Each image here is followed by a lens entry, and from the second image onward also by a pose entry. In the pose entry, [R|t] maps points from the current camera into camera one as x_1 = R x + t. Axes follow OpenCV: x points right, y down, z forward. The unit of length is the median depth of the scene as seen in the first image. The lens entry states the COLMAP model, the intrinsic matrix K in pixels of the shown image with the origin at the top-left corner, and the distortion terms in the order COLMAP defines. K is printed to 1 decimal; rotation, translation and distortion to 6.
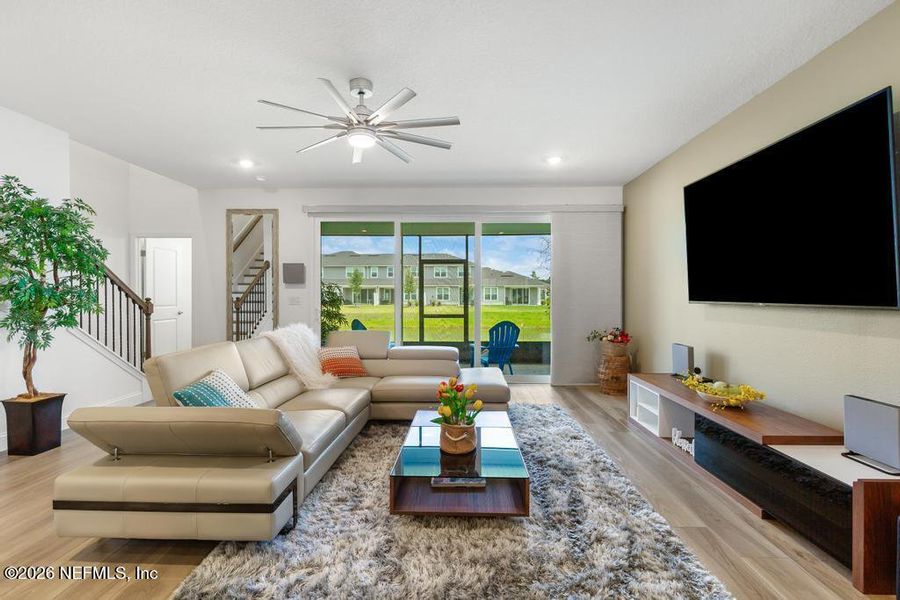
lens RADIAL K [[423.8, 0, 450.0], [0, 423.8, 300.0], [0, 0, 1]] dist [0.002627, 0.000421]
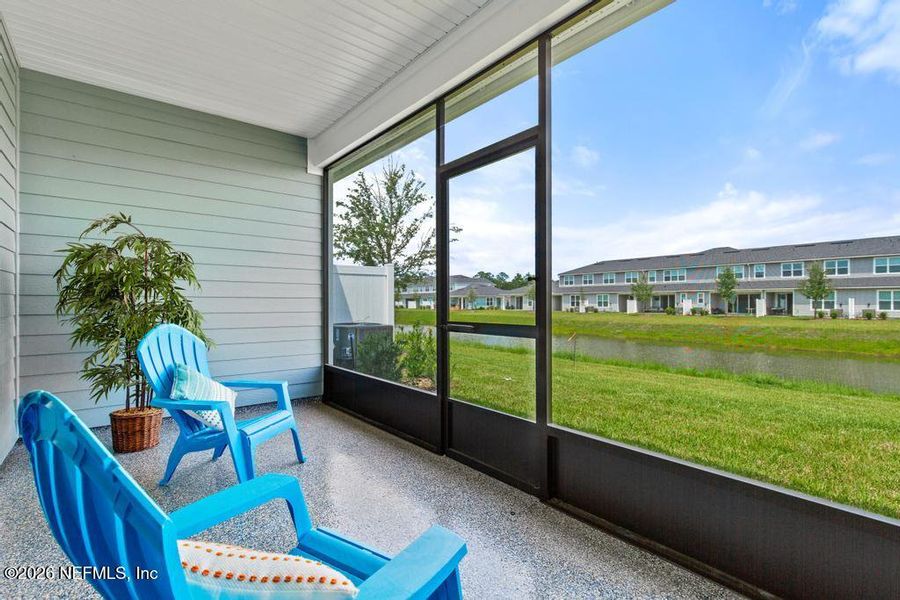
lens RADIAL K [[423.8, 0, 450.0], [0, 423.8, 300.0], [0, 0, 1]] dist [0.002627, 0.000421]
pose [[0.657289, -0.004004, -0.753628, 0.442216], [-0.012007, 0.999803, -0.015784, 0.045945], [0.753543, 0.019424, 0.657111, 1.802703]]
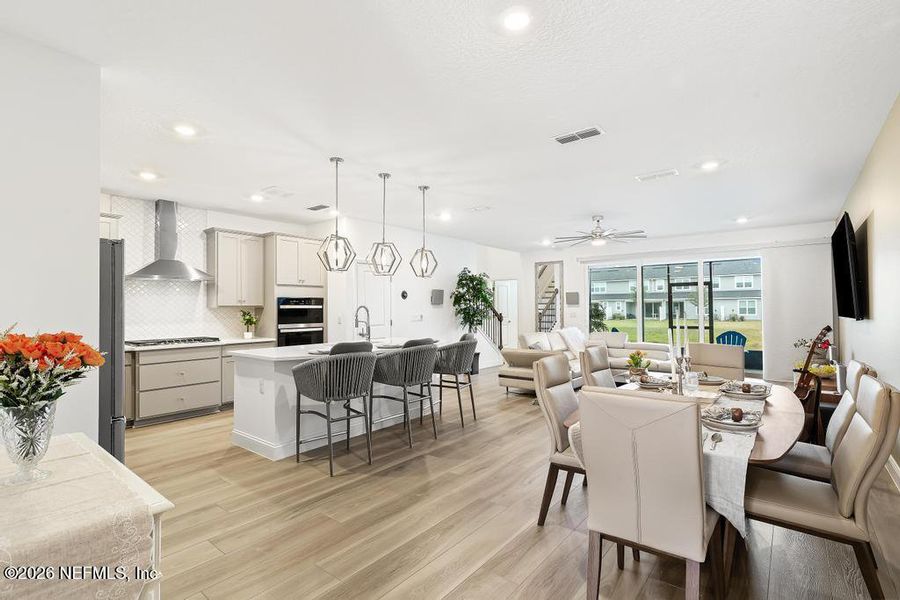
lens RADIAL K [[423.8, 0, 450.0], [0, 423.8, 300.0], [0, 0, 1]] dist [0.002627, 0.000421]
pose [[0.796875, -0.017371, -0.603894, 0.386281], [-0.002273, 0.999493, -0.031750, -0.003545], [0.604140, 0.026673, 0.796432, -0.939442]]
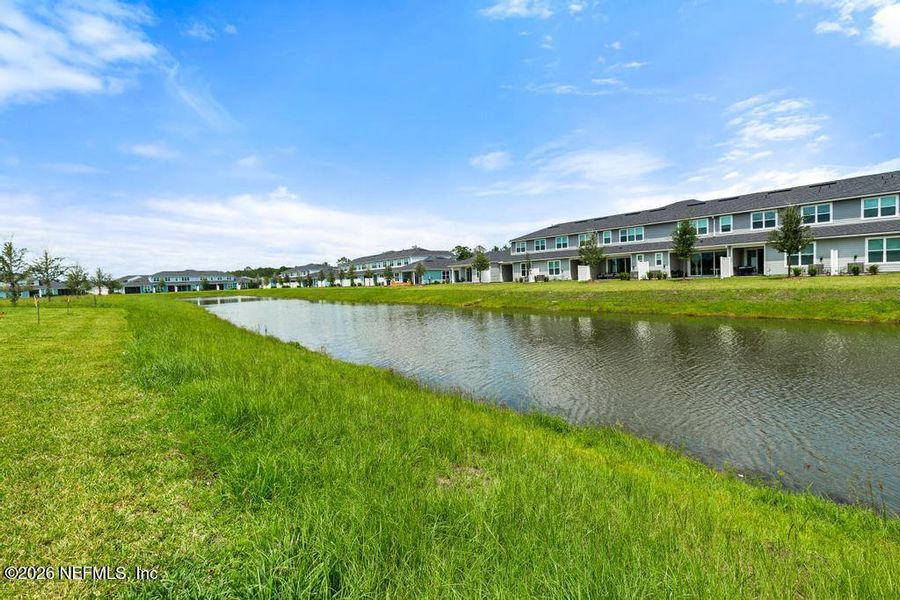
lens RADIAL K [[416.3, 0, 443.1], [0, 416.3, 295.9], [0, 0, 1]] dist [0.000986, -0.000024]
pose [[0.657742, 0.004259, -0.753231, 0.179140], [0.027960, 0.999157, 0.030065, 0.167096], [0.752724, -0.040836, 0.657068, 4.839480]]
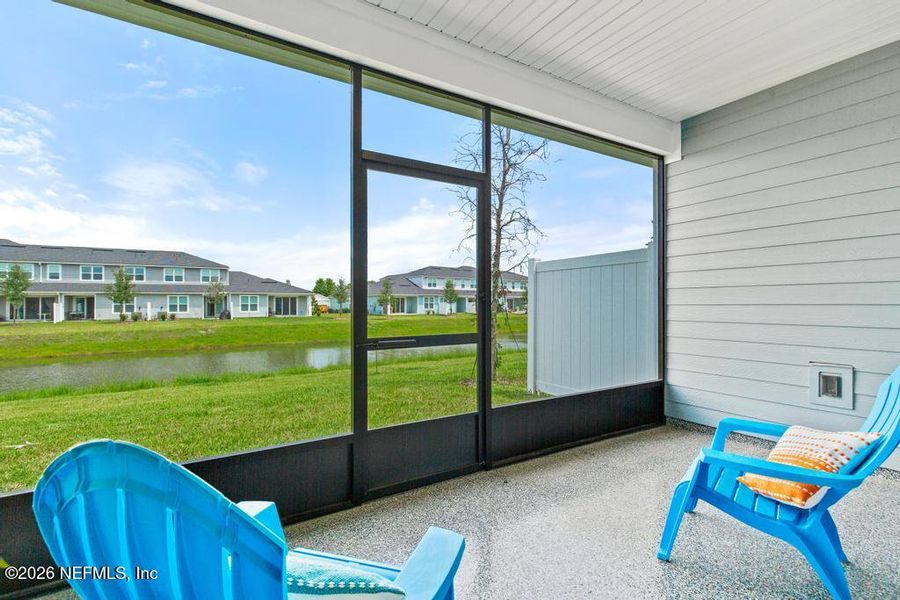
lens RADIAL K [[420.8, 0, 454.2], [0, 420.8, 298.6], [0, 0, 1]] dist [0.001727, 0.000492]
pose [[0.829794, 0.000714, 0.558069, -0.454804], [0.015246, 0.999597, -0.023949, 0.027607], [-0.557861, 0.028381, 0.829449, 1.691874]]
